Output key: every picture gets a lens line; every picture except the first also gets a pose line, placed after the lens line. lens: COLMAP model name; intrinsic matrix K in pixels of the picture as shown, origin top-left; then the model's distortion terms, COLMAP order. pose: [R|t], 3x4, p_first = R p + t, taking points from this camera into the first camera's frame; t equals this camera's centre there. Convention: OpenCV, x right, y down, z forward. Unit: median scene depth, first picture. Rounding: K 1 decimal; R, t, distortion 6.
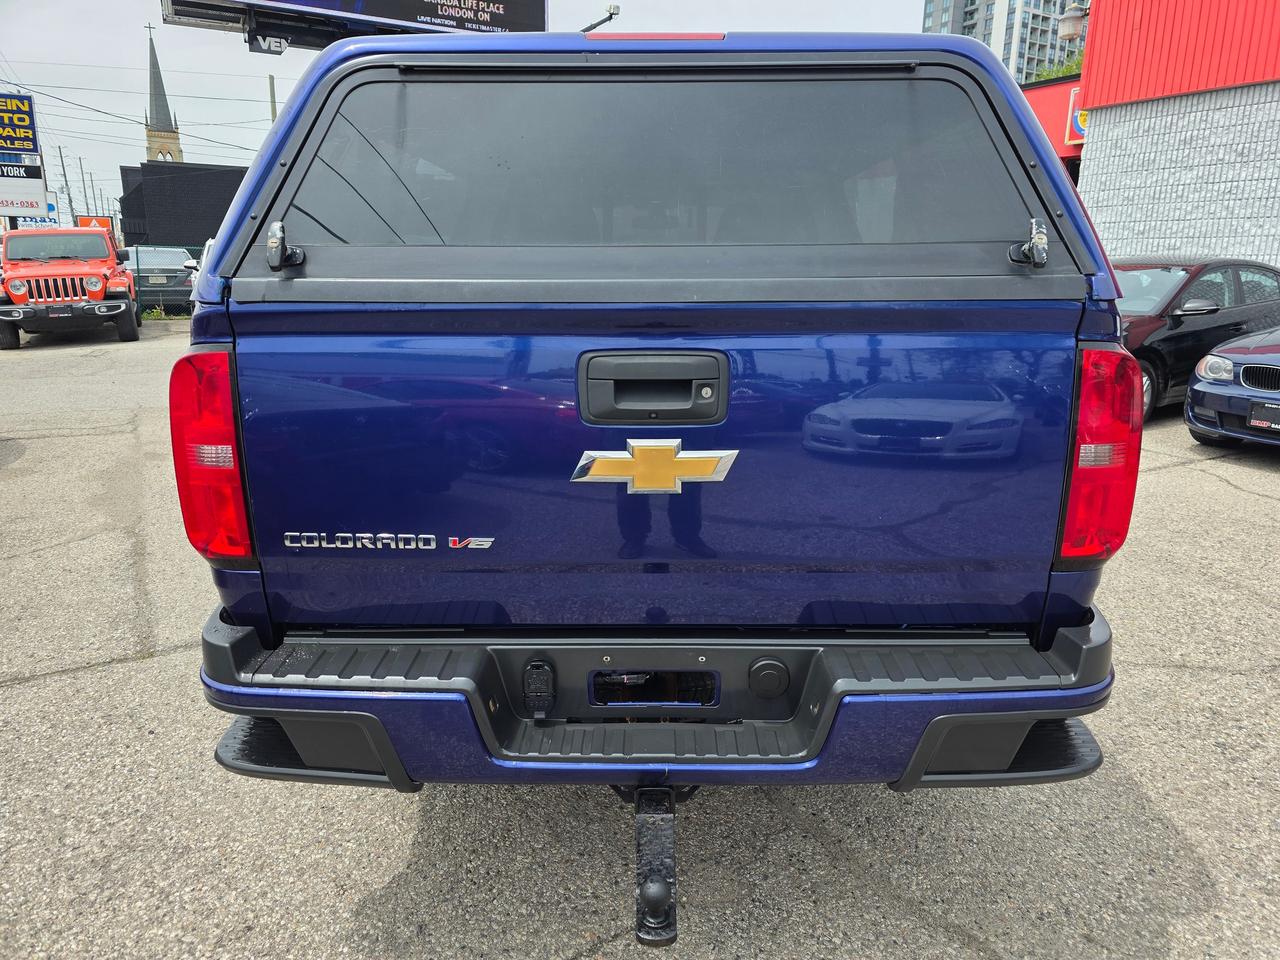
lens RADIAL K [[874.6, 0, 659.3], [0, 874.6, 474.5], [0, 0, 1]] dist [0.050658, -0.051023]
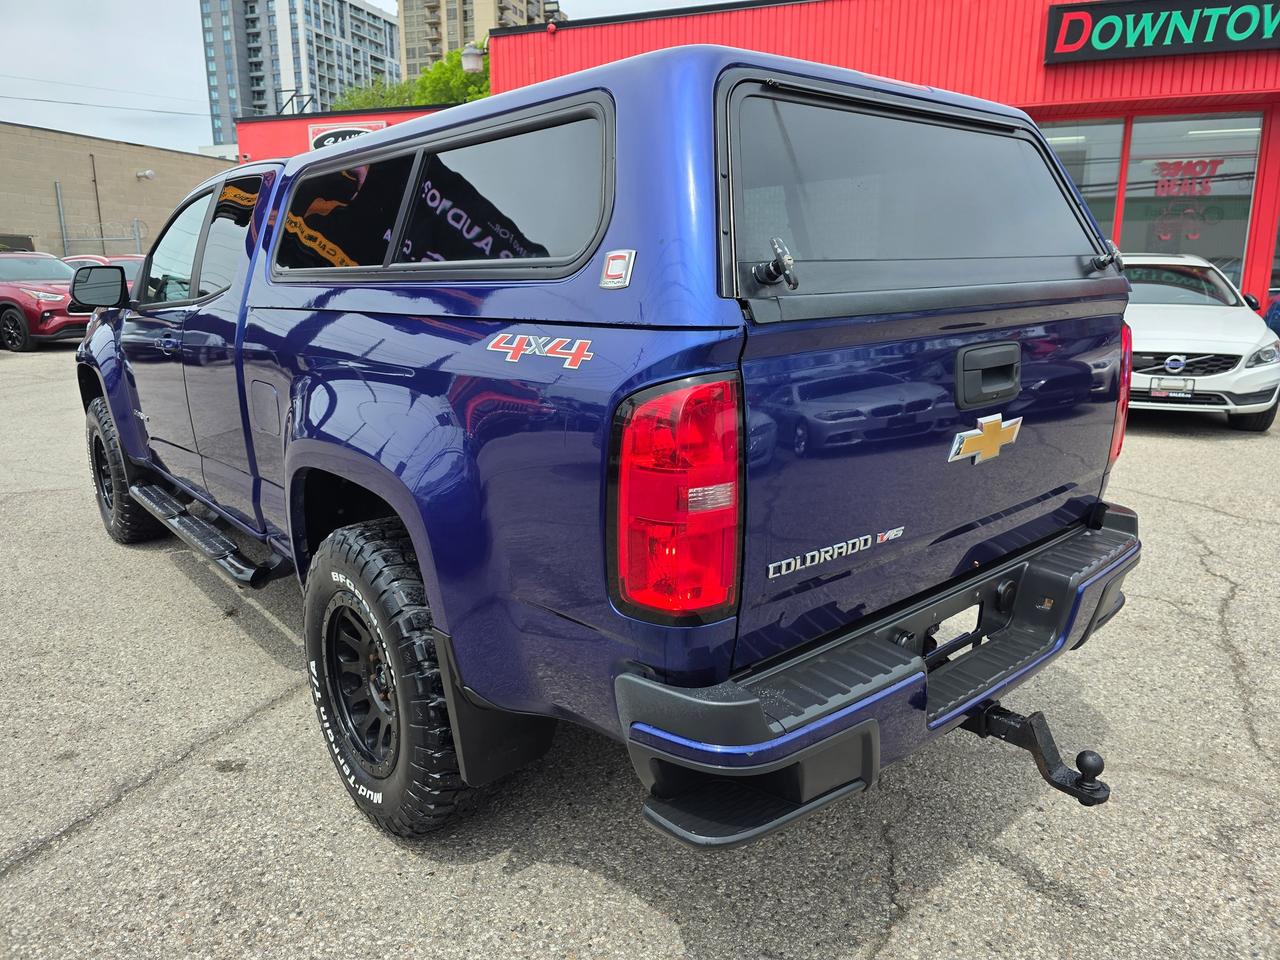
lens RADIAL K [[874.6, 0, 637.8], [0, 874.6, 467.6], [0, 0, 1]] dist [0.050658, -0.051023]
pose [[0.748867, -0.158700, 0.643438, -1.103197], [0.170847, 0.984318, 0.043935, -0.100871], [-0.640320, 0.077028, 0.764236, 0.362064]]
